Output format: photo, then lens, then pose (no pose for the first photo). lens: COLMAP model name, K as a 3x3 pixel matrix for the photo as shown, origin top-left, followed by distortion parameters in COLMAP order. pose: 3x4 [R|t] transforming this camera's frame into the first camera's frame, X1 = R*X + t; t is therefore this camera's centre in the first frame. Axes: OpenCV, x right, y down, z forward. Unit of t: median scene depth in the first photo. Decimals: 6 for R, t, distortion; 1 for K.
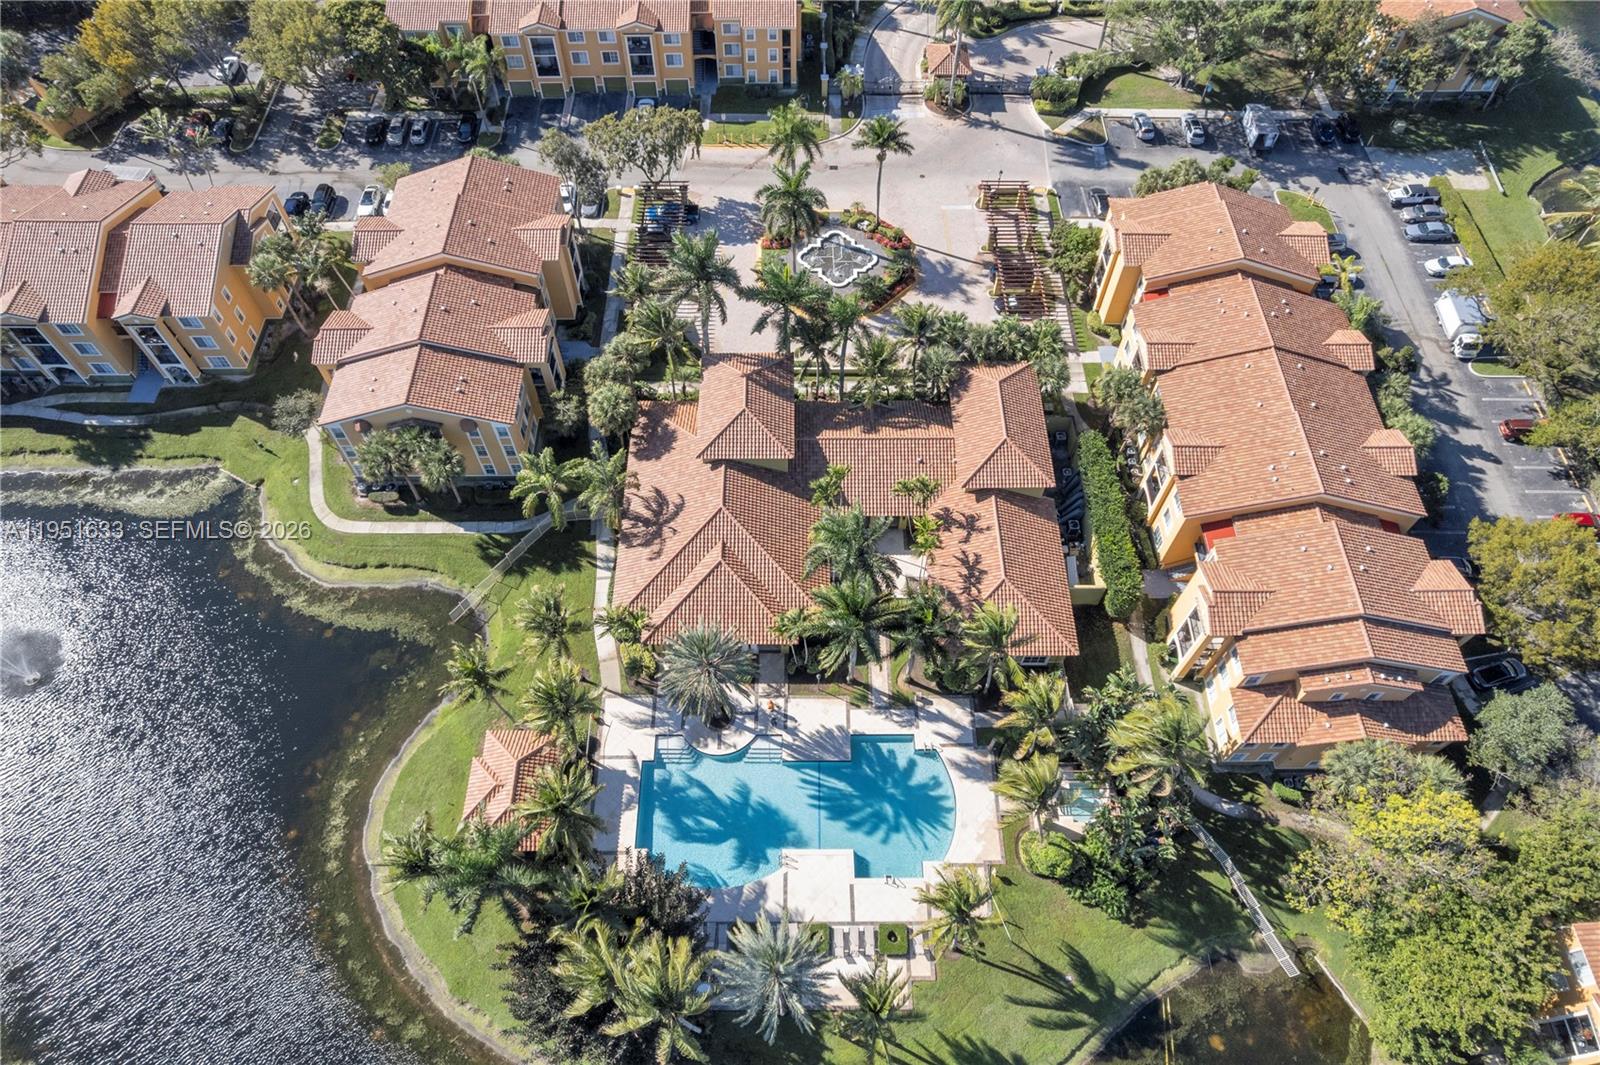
lens RADIAL K [[1026.2, 0, 800.0], [0, 1026.2, 532.5], [0, 0, 1]] dist [0.002032, 0.002318]
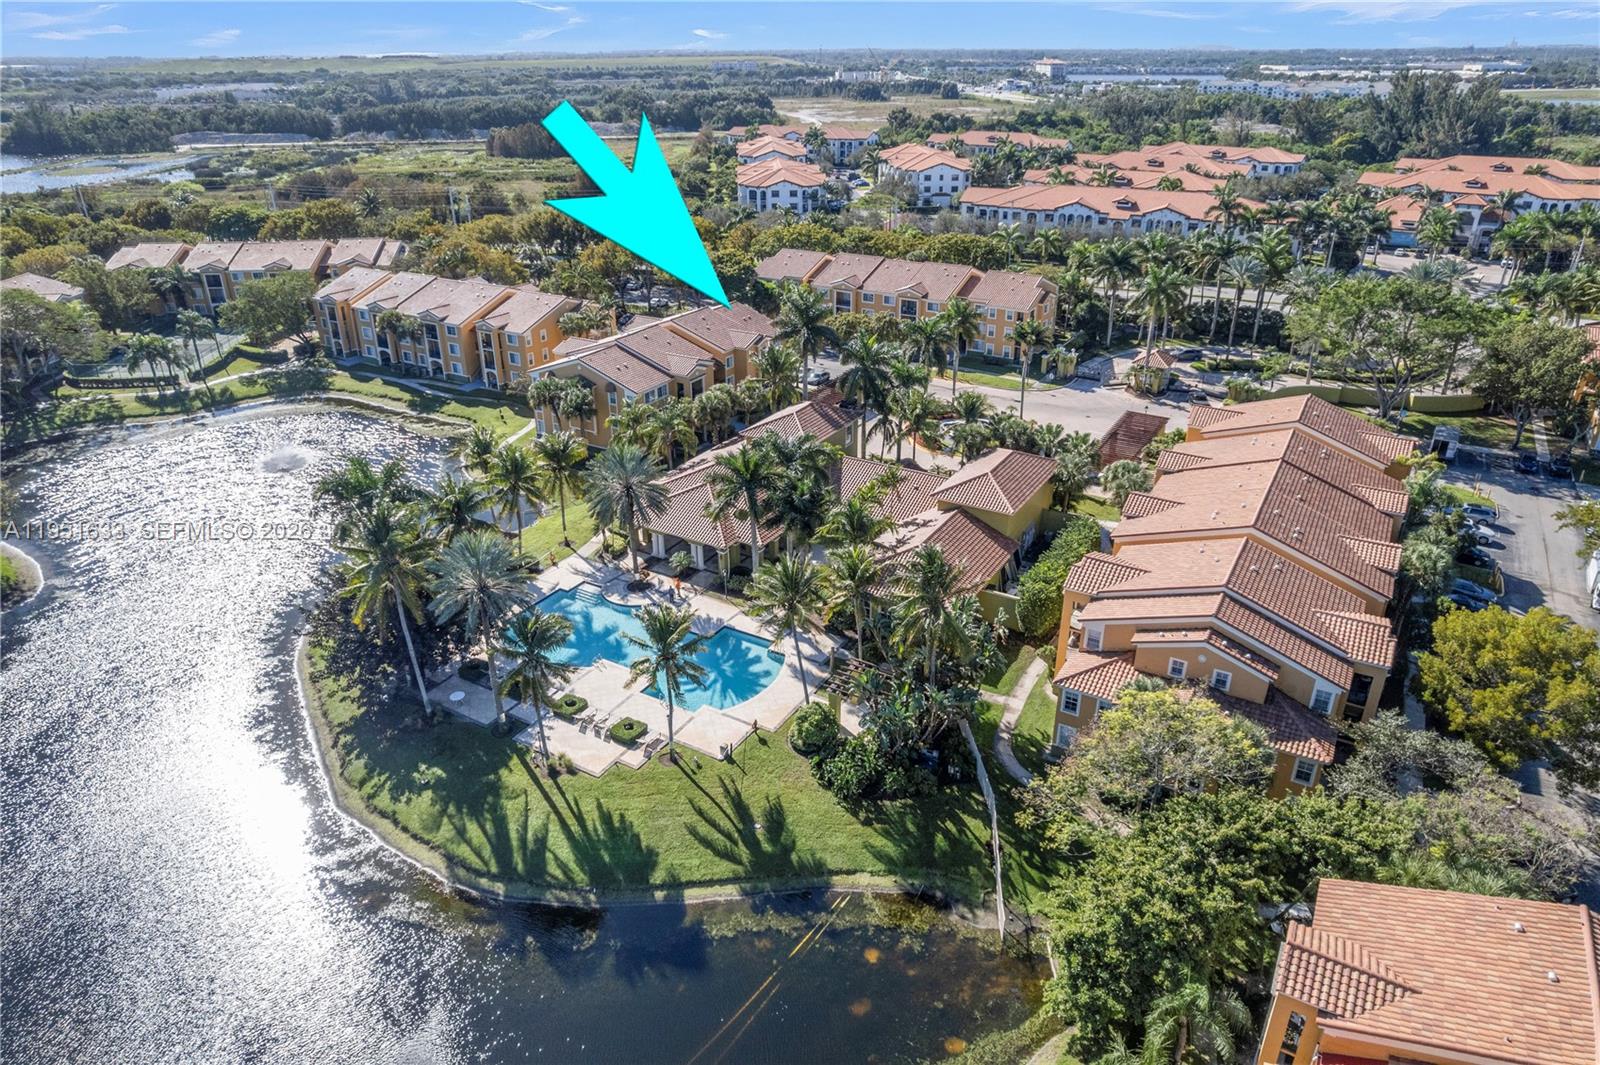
lens RADIAL K [[1026.2, 0, 800.0], [0, 1026.2, 532.5], [0, 0, 1]] dist [0.002032, 0.002318]
pose [[0.856665, 0.224813, -0.464311, 0.575104], [-0.436155, 0.796284, -0.419166, 0.522334], [0.275489, 0.561597, 0.780202, 0.158353]]
